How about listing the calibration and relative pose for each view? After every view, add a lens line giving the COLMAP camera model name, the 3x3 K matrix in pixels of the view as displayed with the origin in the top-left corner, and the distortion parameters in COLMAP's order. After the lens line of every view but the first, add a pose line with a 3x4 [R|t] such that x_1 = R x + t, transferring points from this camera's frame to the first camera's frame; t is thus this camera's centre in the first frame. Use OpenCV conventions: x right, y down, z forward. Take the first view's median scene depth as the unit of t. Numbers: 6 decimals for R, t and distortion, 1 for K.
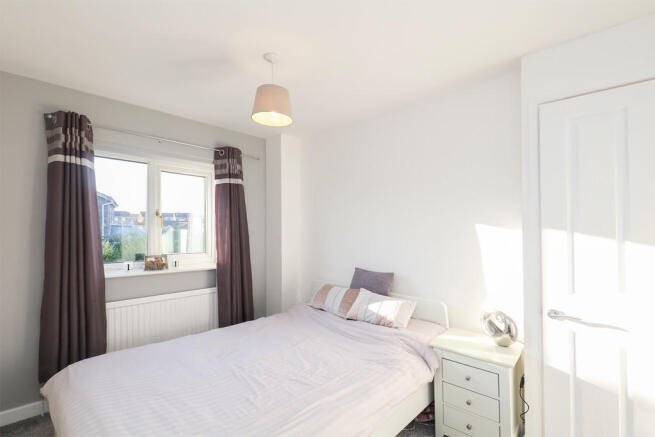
lens RADIAL K [[303.1, 0, 328.2], [0, 303.1, 220.8], [0, 0, 1]] dist [-0.000552, 0.000140]
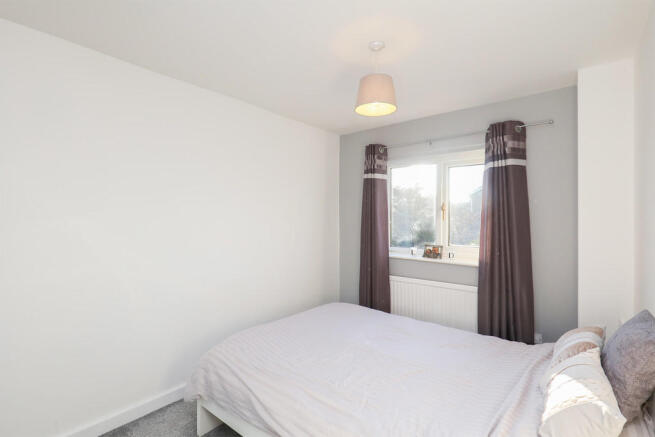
lens RADIAL K [[303.1, 0, 328.2], [0, 303.1, 220.7], [0, 0, 1]] dist [-0.000552, 0.000140]
pose [[0.107024, -0.005254, -0.994243, 0.484406], [0.011703, 0.999923, -0.004024, 0.024054], [0.994188, -0.011205, 0.107077, 0.484953]]
